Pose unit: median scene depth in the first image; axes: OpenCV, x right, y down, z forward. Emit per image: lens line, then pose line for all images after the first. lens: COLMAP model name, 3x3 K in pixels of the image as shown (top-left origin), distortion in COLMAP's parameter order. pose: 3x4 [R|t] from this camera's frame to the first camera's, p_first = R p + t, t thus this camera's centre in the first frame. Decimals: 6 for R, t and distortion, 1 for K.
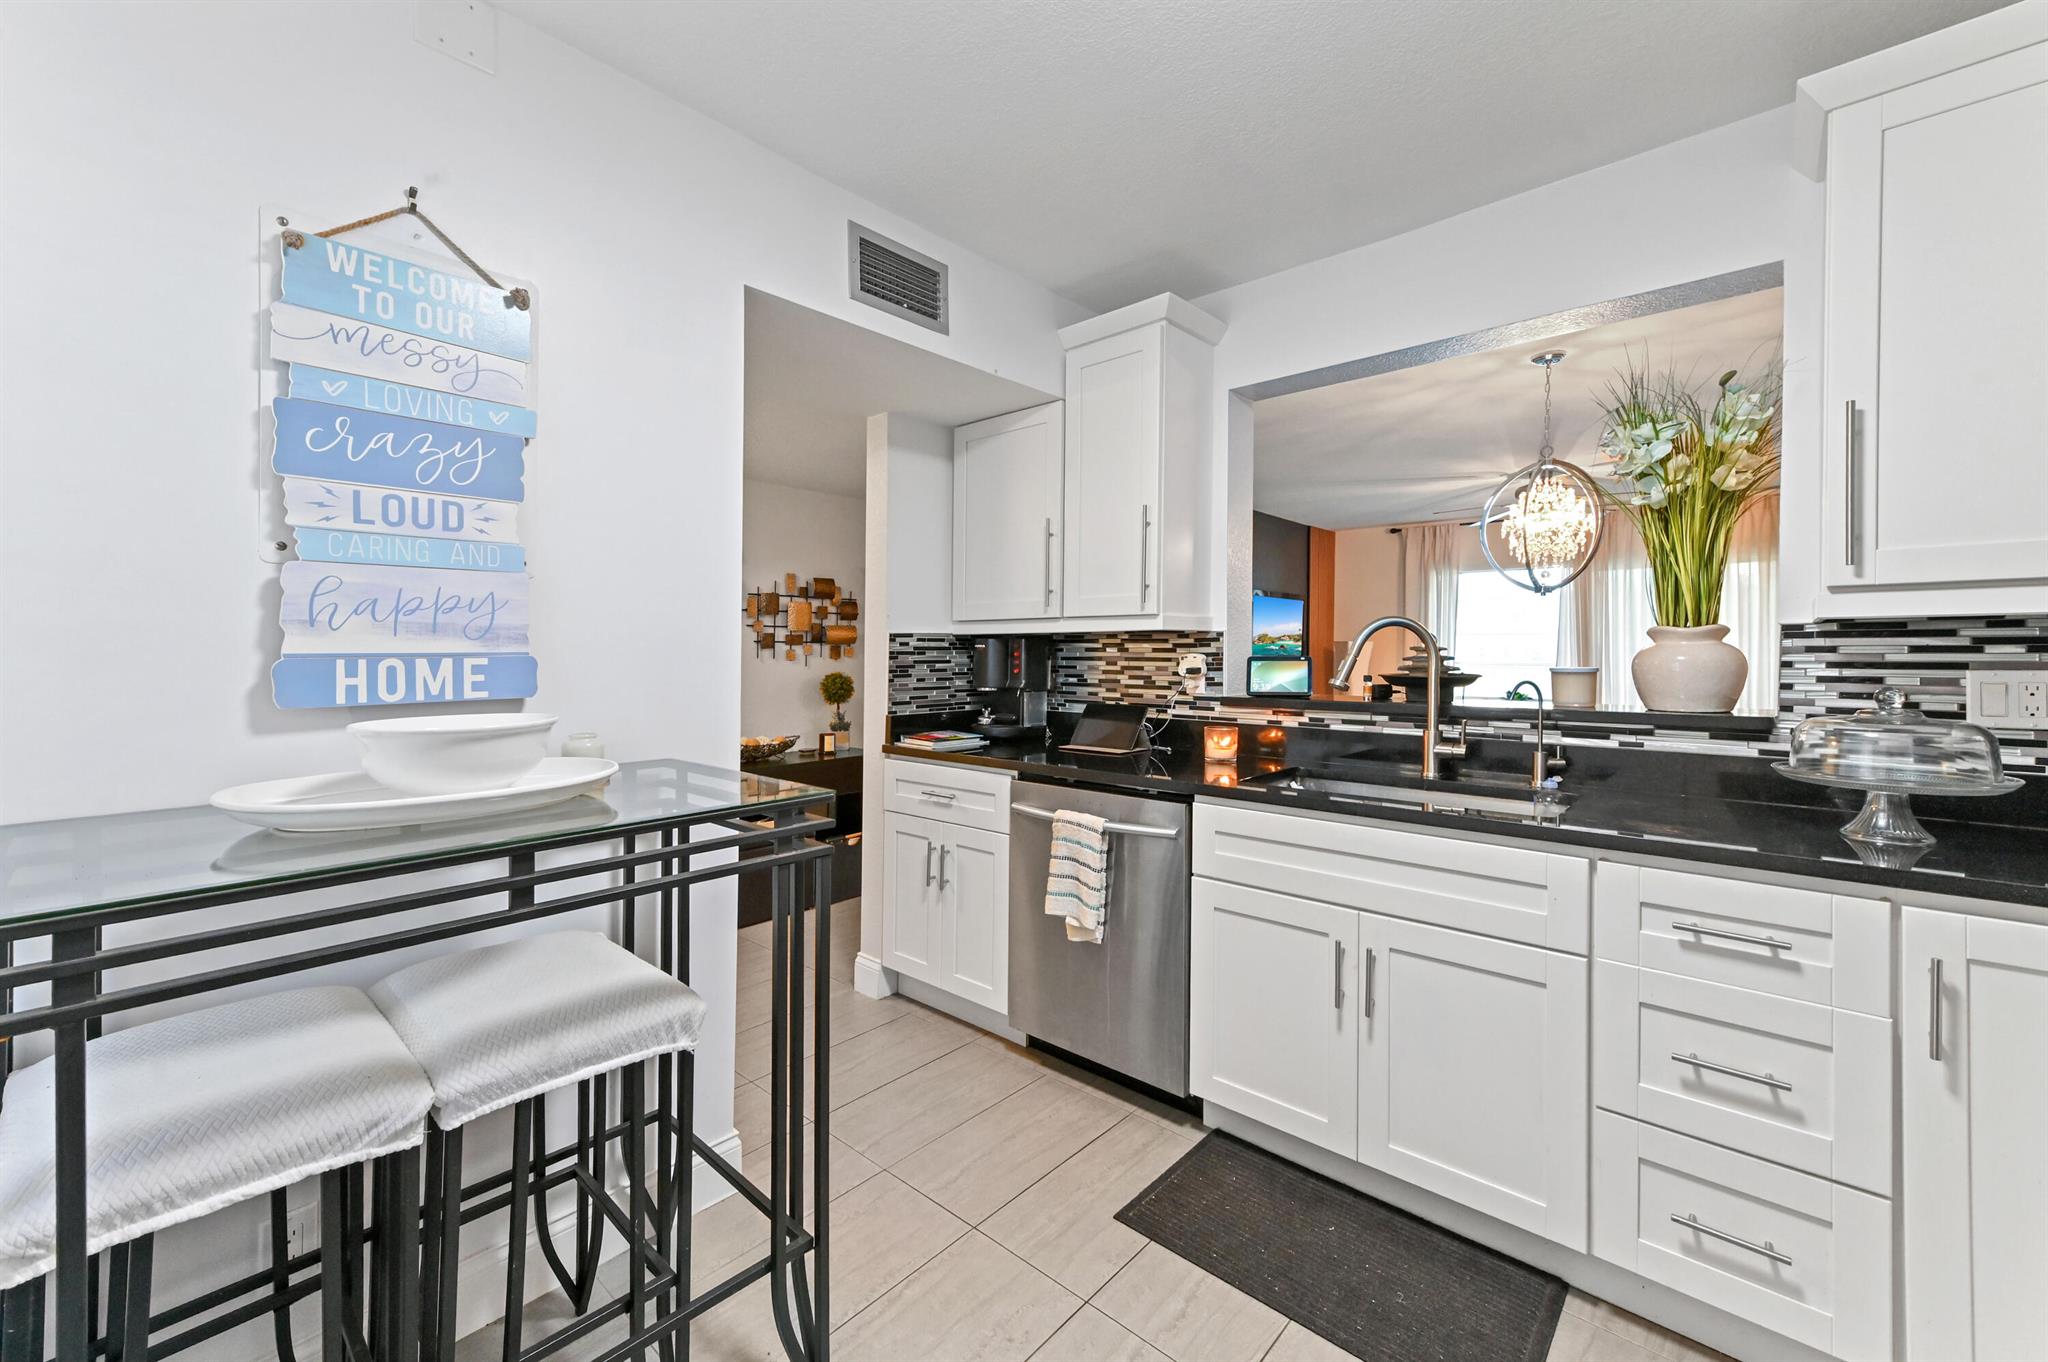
lens RADIAL K [[803.1, 0, 1029.9], [0, 803.1, 658.9], [0, 0, 1]] dist [-0.000138, 0.000943]
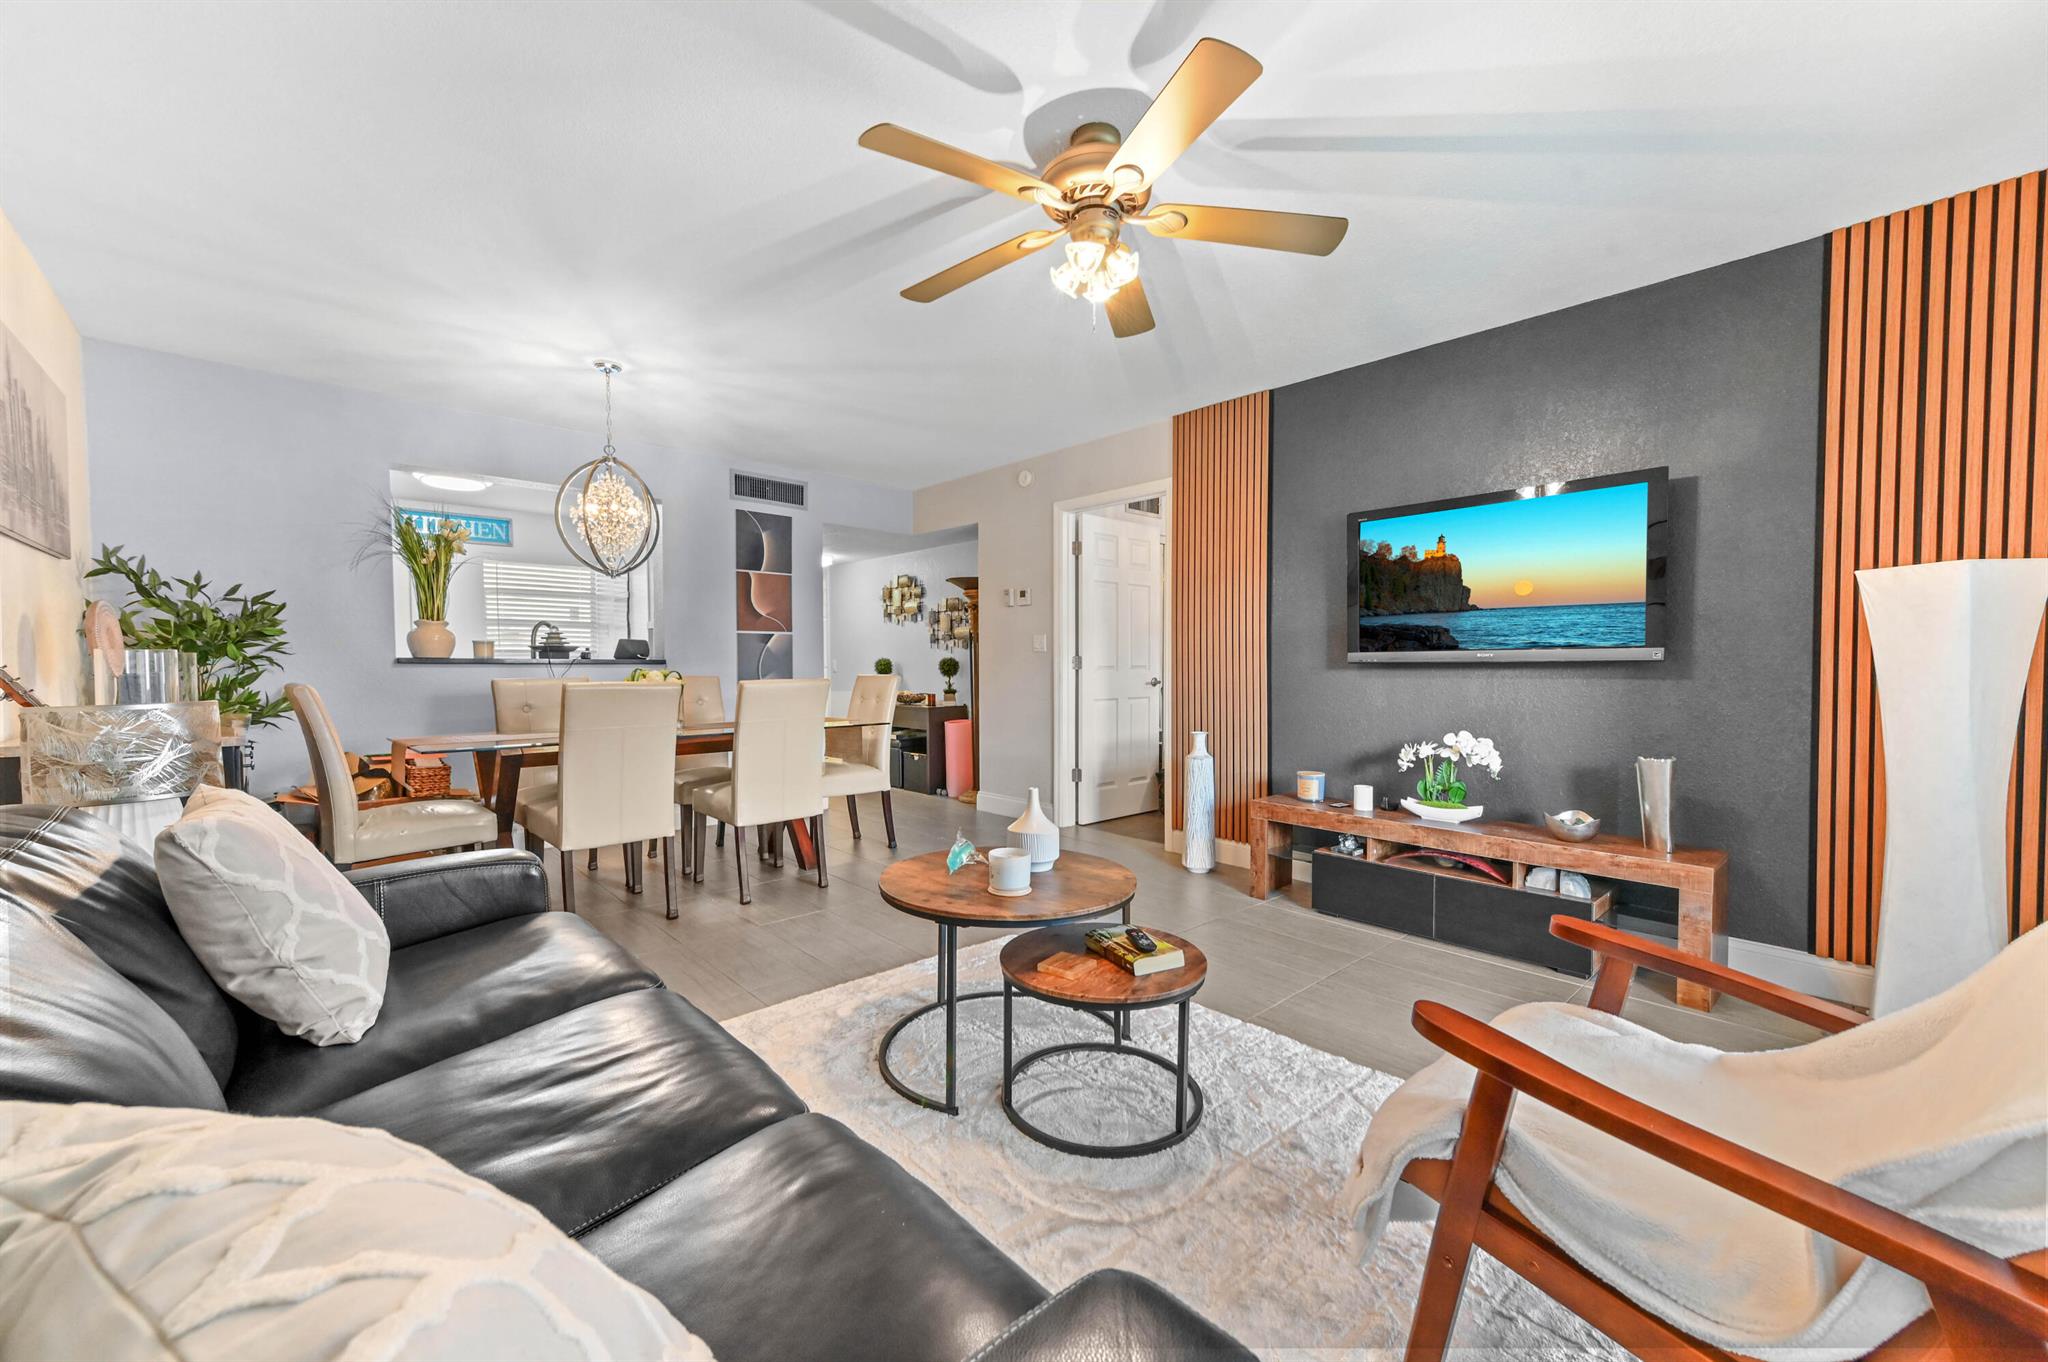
lens RADIAL K [[803.1, 0, 1024.1], [0, 803.1, 682.0], [0, 0, 1]] dist [-0.000138, 0.000943]
pose [[-0.082783, 0.022094, -0.996323, 1.312036], [-0.005674, 0.999728, 0.022641, 0.028968], [0.996551, 0.007527, -0.082635, 1.273061]]
